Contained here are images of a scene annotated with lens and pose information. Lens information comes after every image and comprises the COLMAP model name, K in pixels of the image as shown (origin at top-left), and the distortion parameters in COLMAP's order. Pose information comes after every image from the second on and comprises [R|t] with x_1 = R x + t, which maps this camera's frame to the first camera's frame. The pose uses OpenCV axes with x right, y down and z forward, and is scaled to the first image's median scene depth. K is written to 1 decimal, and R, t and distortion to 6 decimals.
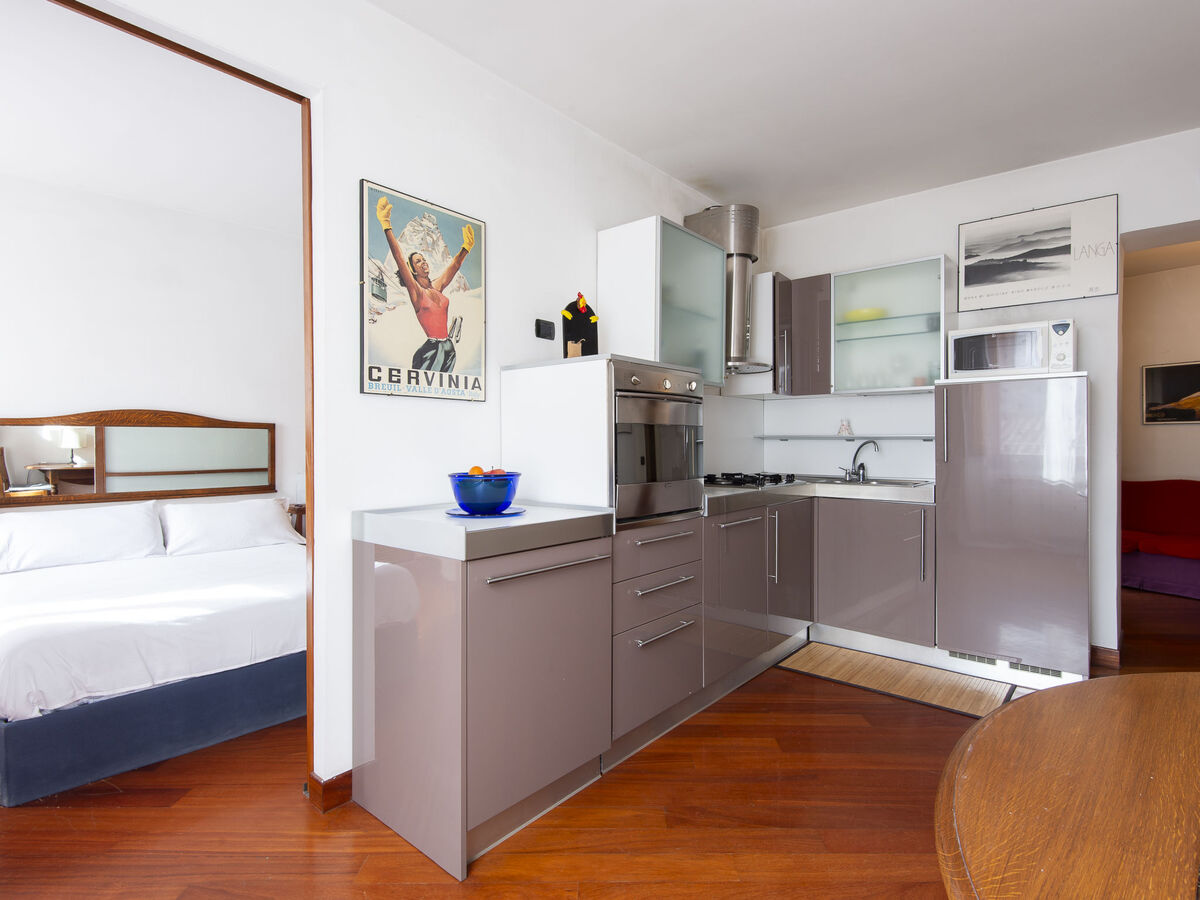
lens RADIAL K [[607.3, 0, 609.2], [0, 607.3, 445.4], [0, 0, 1]] dist [0.019784, -0.013047]
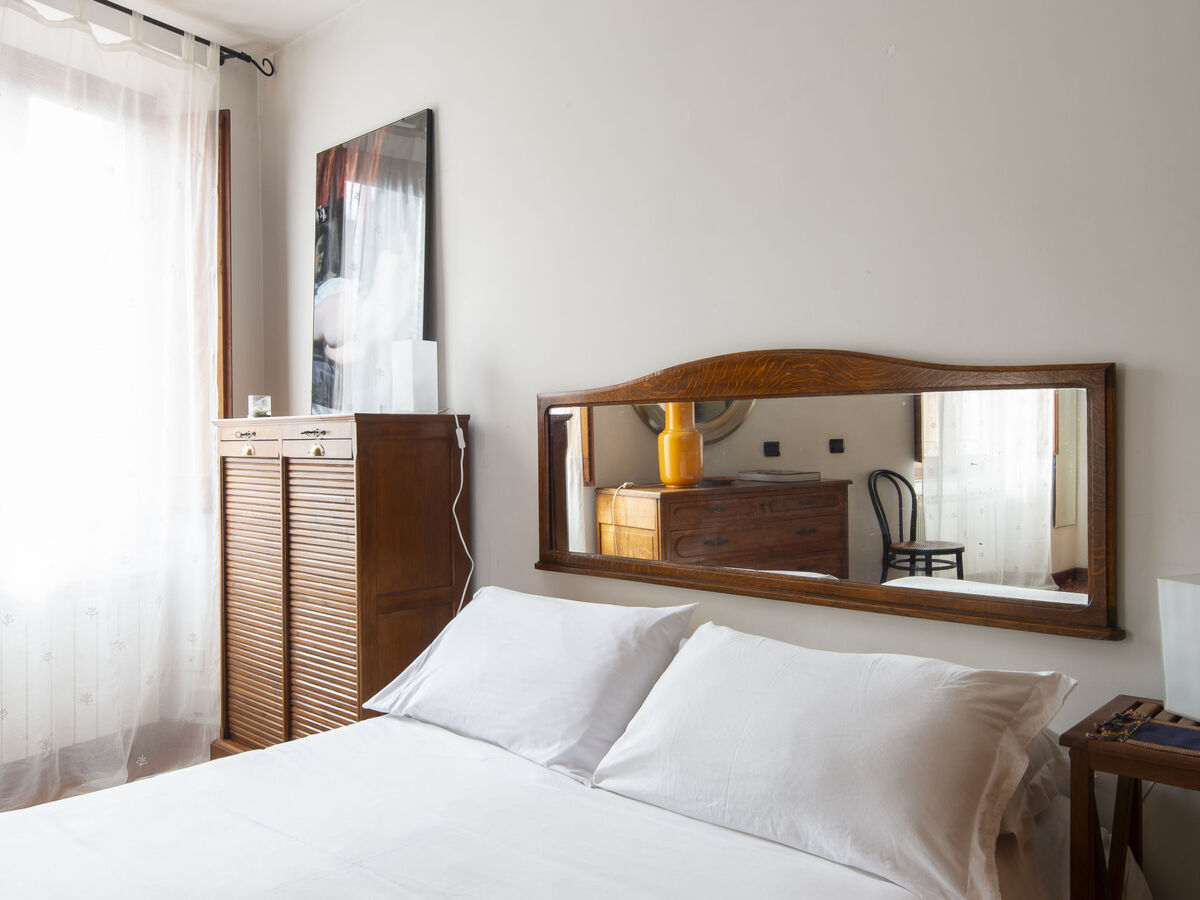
lens RADIAL K [[1009.1, 0, 605.3], [0, 1009.1, 444.0], [0, 0, 1]] dist [0.036938, -0.009185]
pose [[0.007725, 0.003474, -0.999964, -0.237766], [-0.001145, 0.999993, 0.003466, -0.006603], [0.999970, 0.001118, 0.007729, 1.392384]]
